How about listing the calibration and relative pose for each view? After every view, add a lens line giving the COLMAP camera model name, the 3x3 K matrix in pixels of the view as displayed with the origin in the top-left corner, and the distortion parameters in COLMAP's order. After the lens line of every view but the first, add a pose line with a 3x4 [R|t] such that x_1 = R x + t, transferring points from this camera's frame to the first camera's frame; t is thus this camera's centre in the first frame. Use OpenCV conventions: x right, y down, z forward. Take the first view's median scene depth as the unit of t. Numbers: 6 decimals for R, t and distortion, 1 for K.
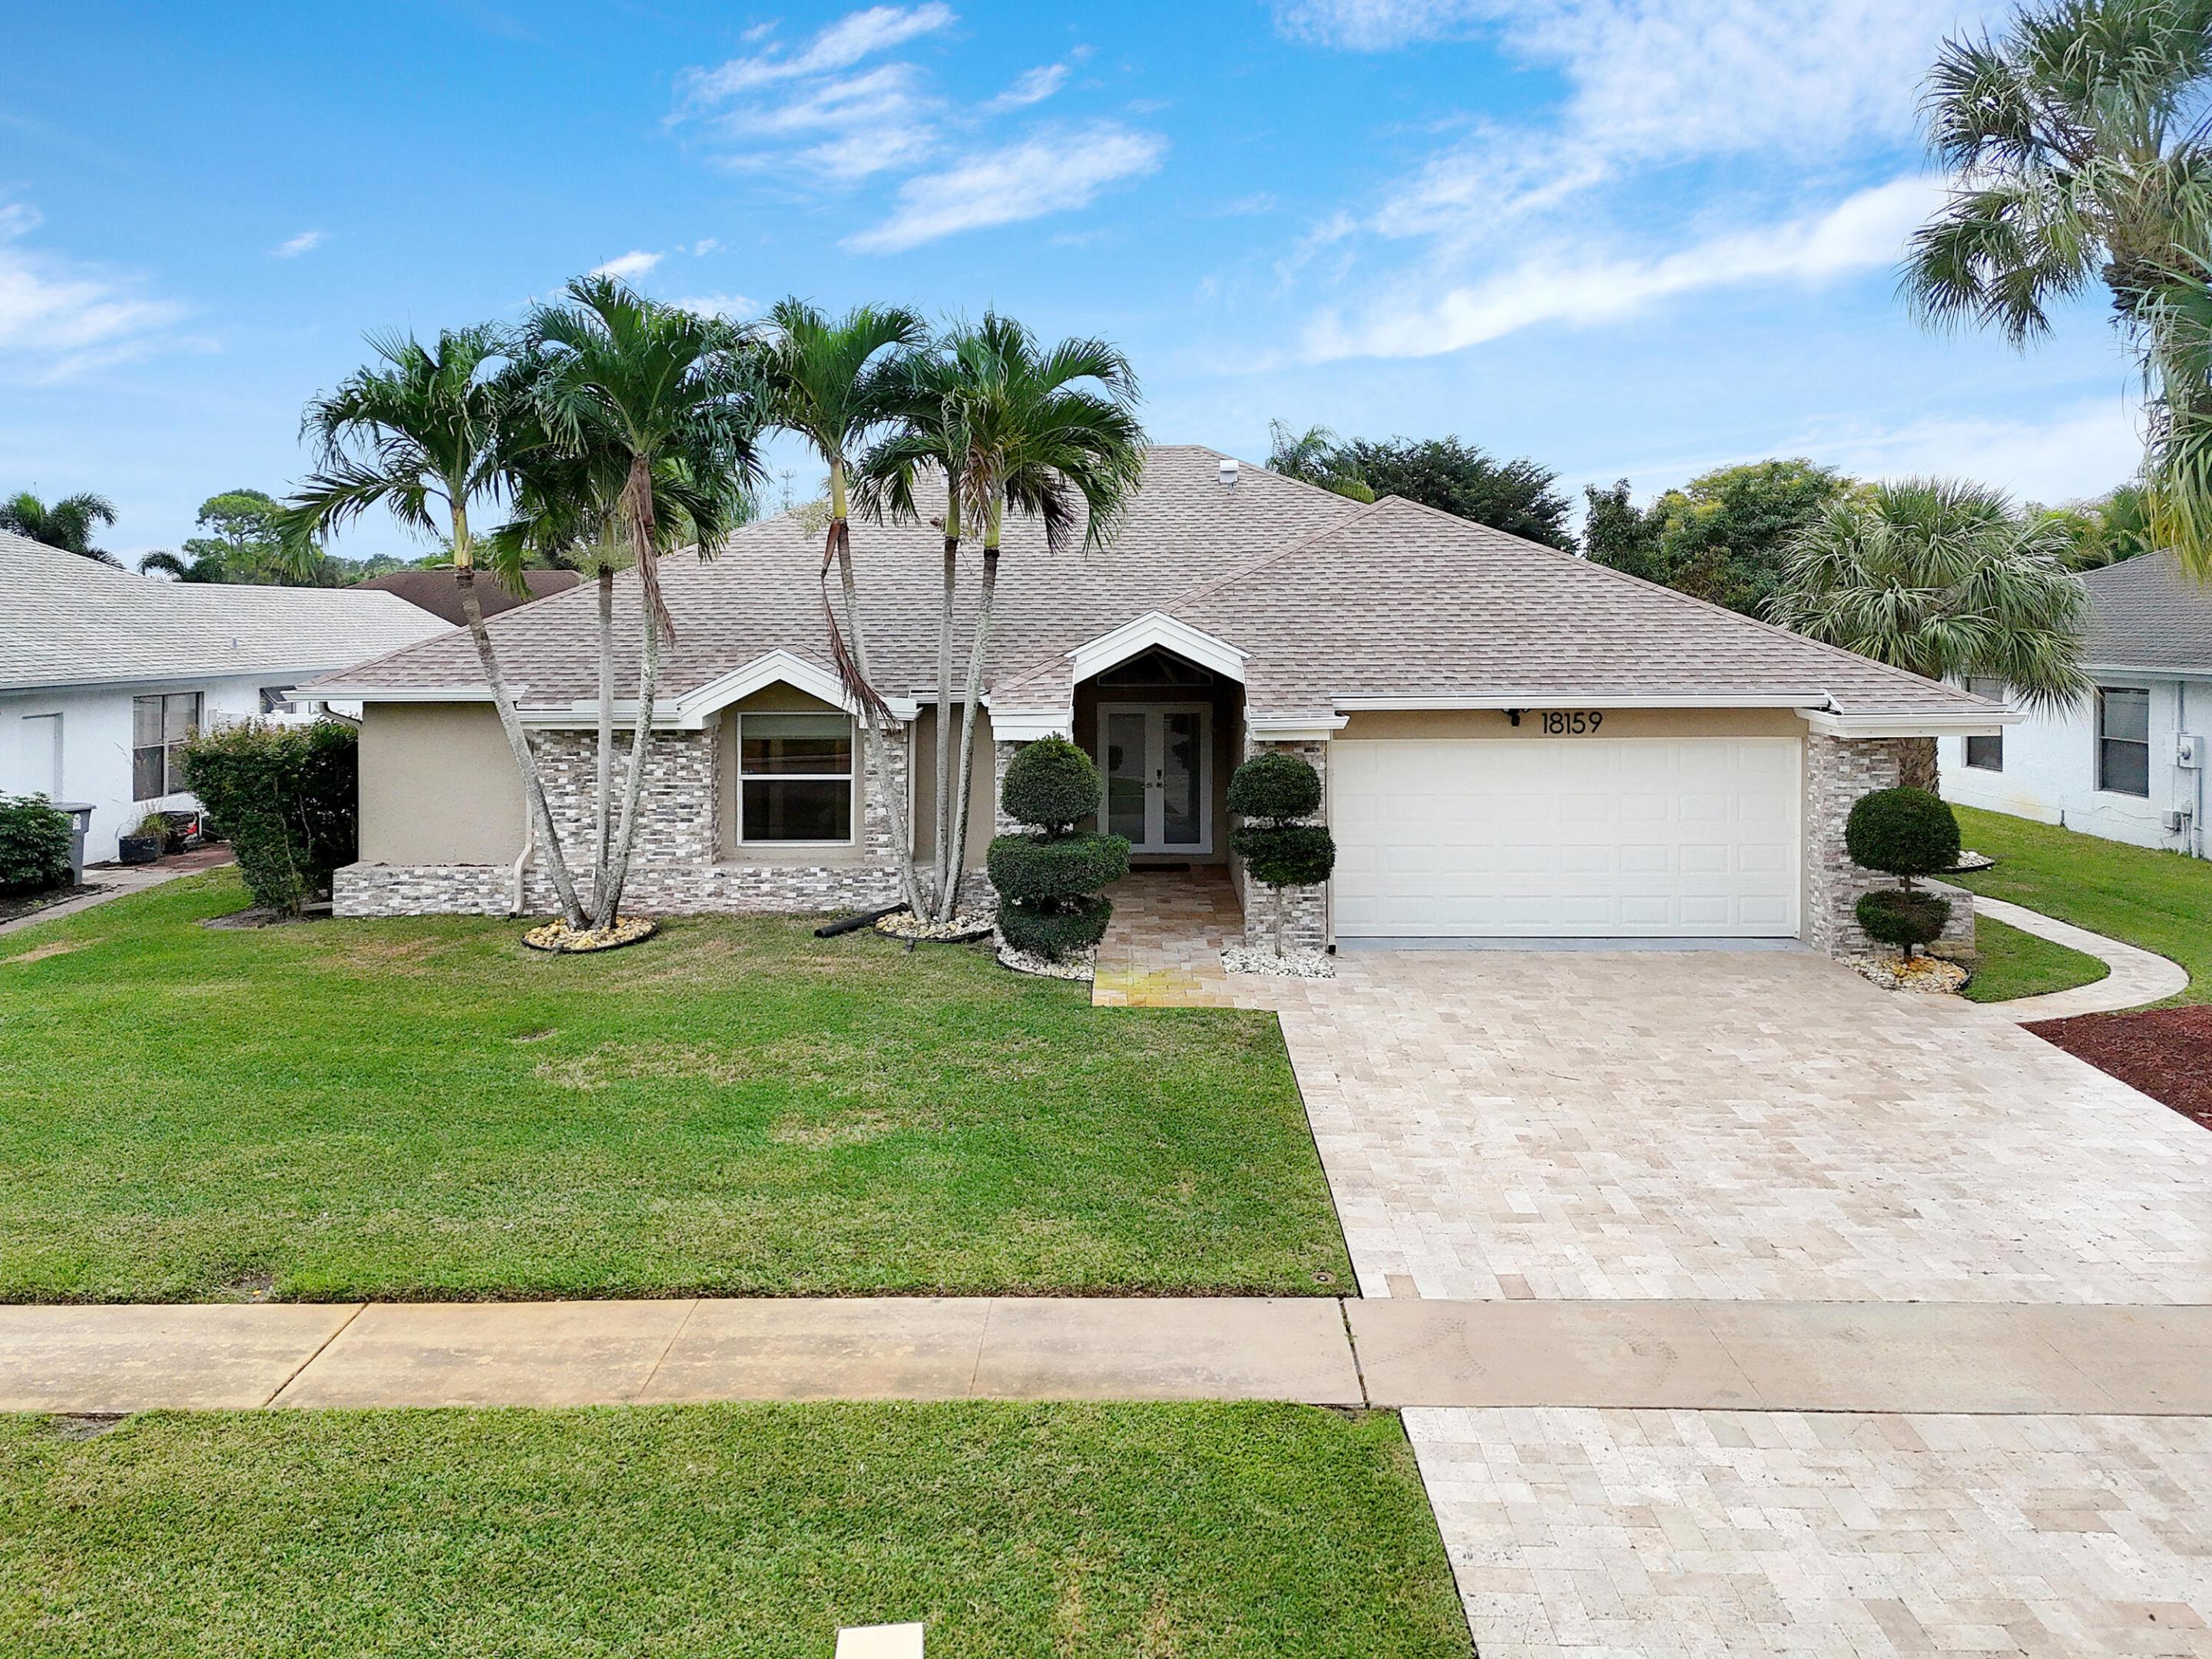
lens RADIAL K [[1546.0, 0, 1138.4], [0, 1546.0, 751.8], [0, 0, 1]] dist [0.006837, -0.002317]
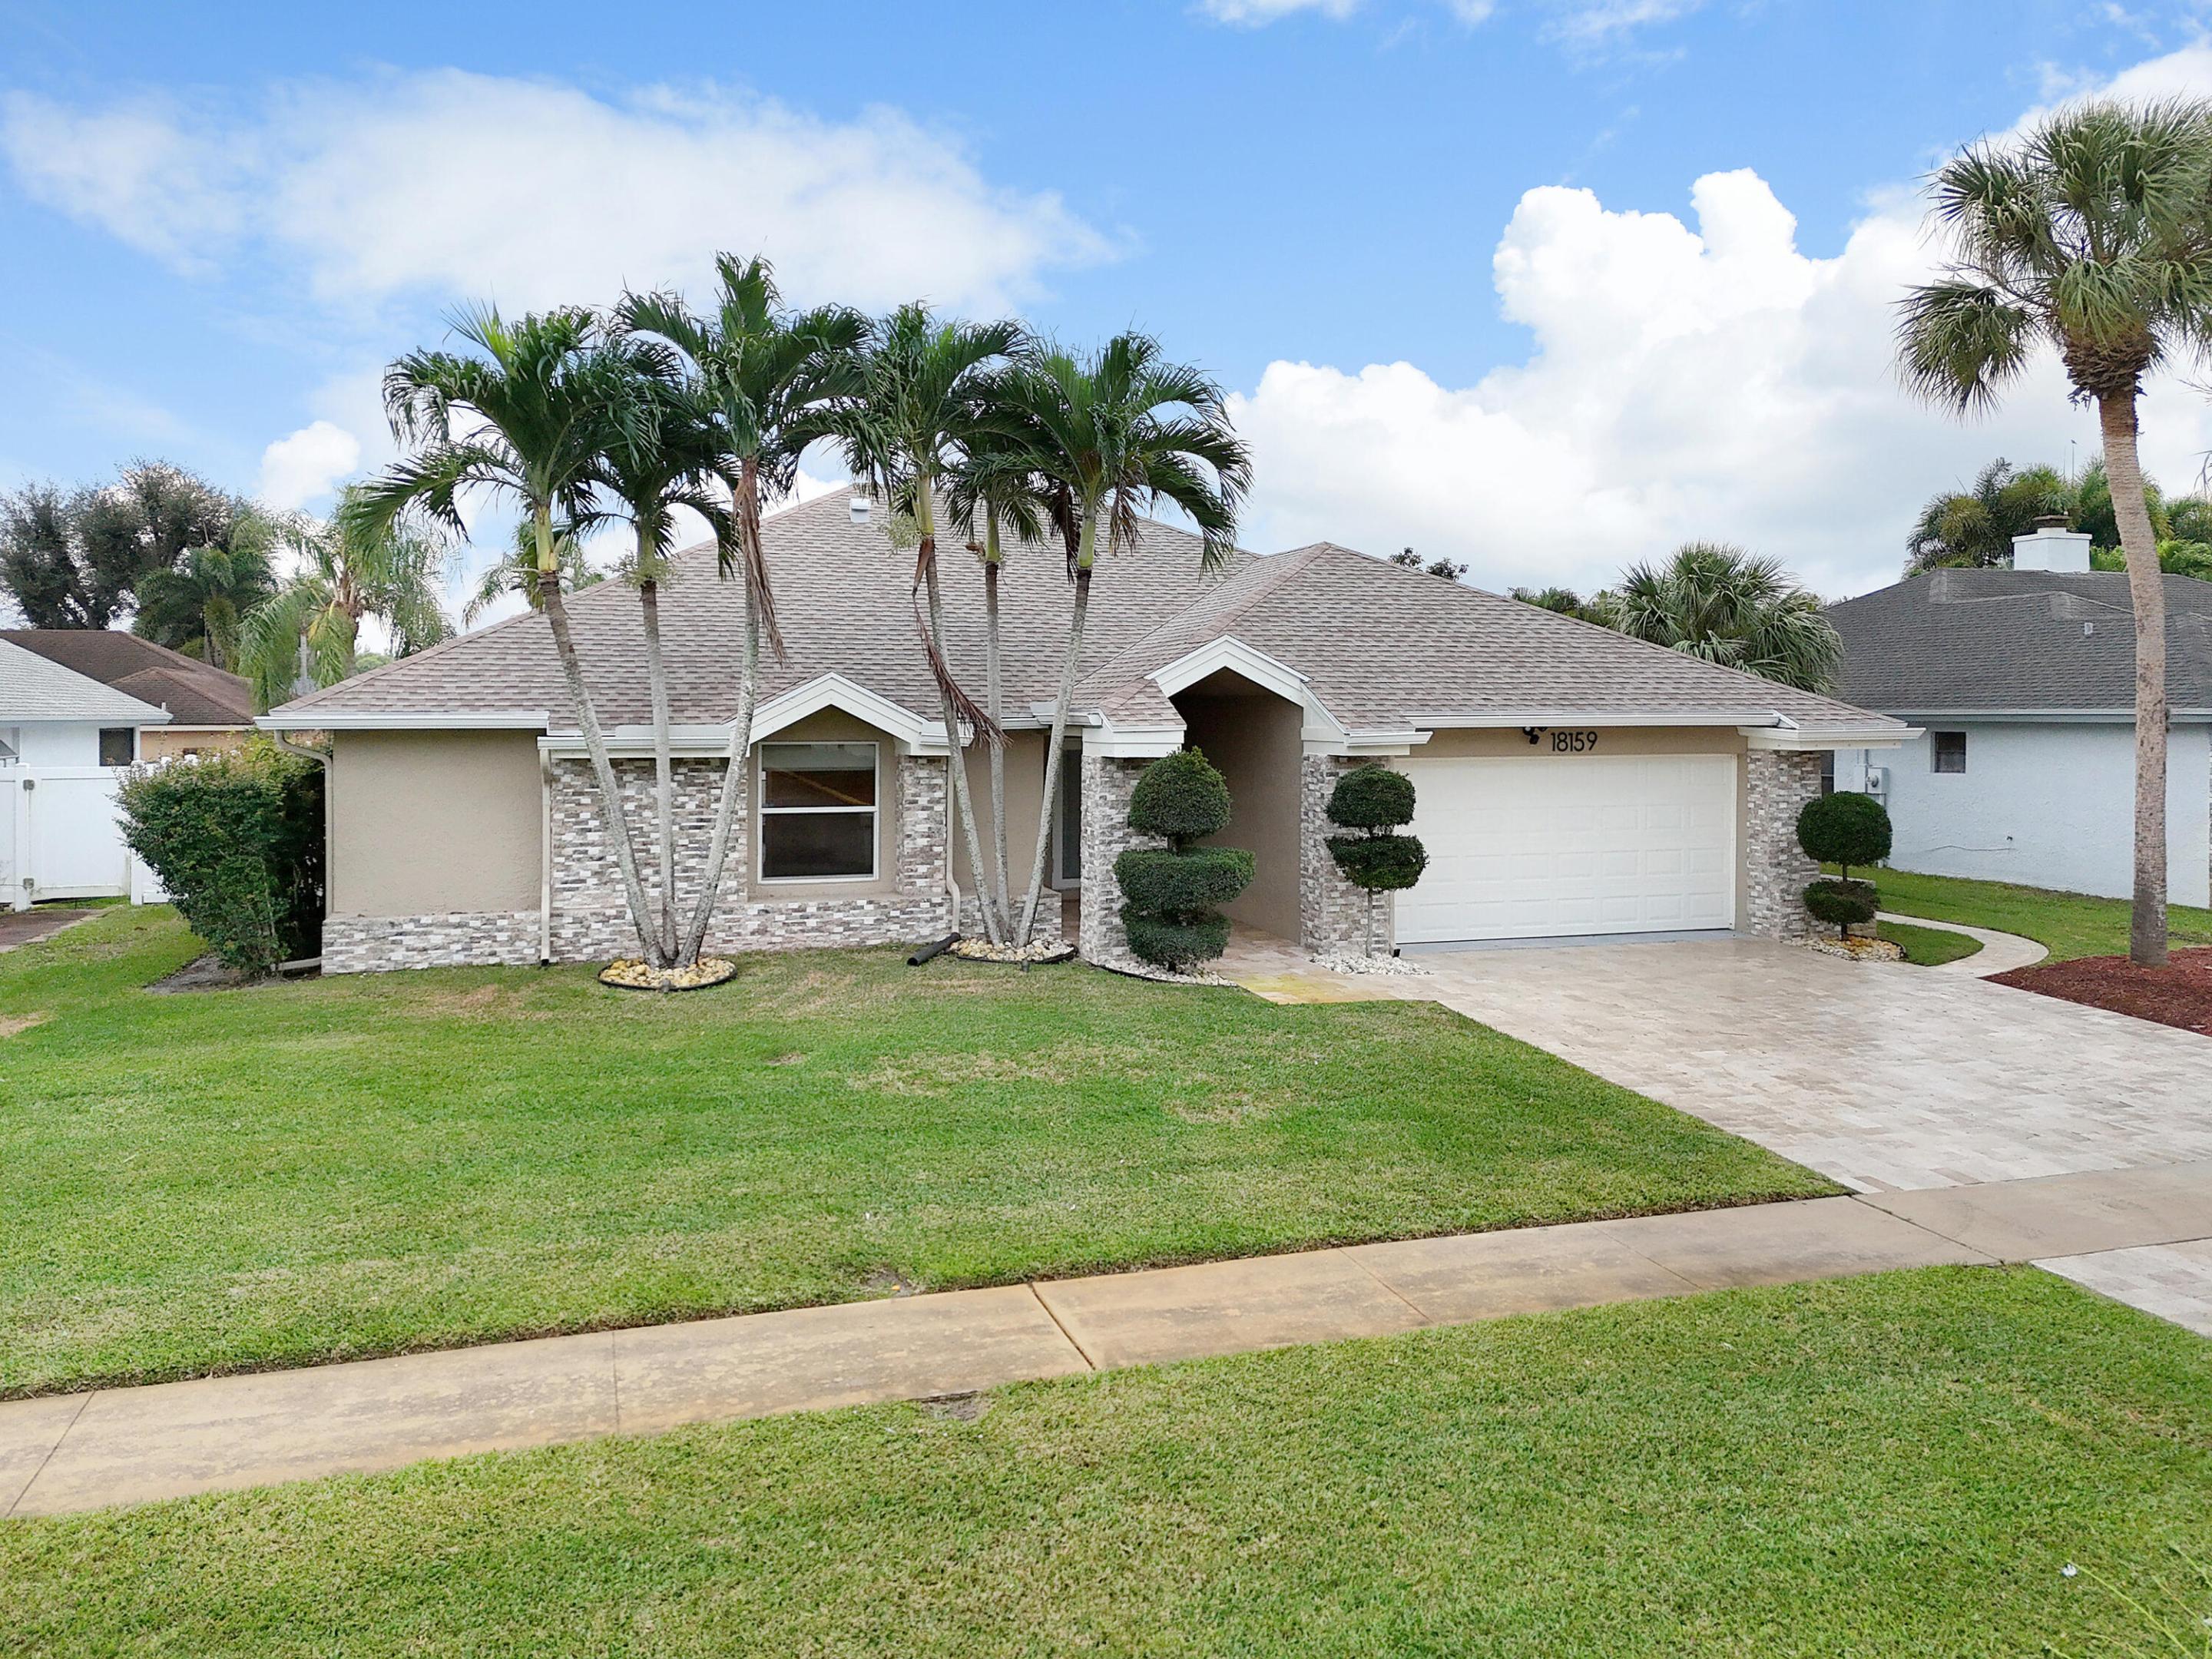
lens RADIAL K [[1537.3, 0, 1106.0], [0, 1537.3, 829.5], [0, 0, 1]] dist [0.024651, -0.001442]
pose [[0.961782, -0.023390, 0.272816, -0.341229], [0.024513, 0.999699, -0.000707, 0.036831], [-0.272718, 0.007368, 0.962066, 0.031993]]
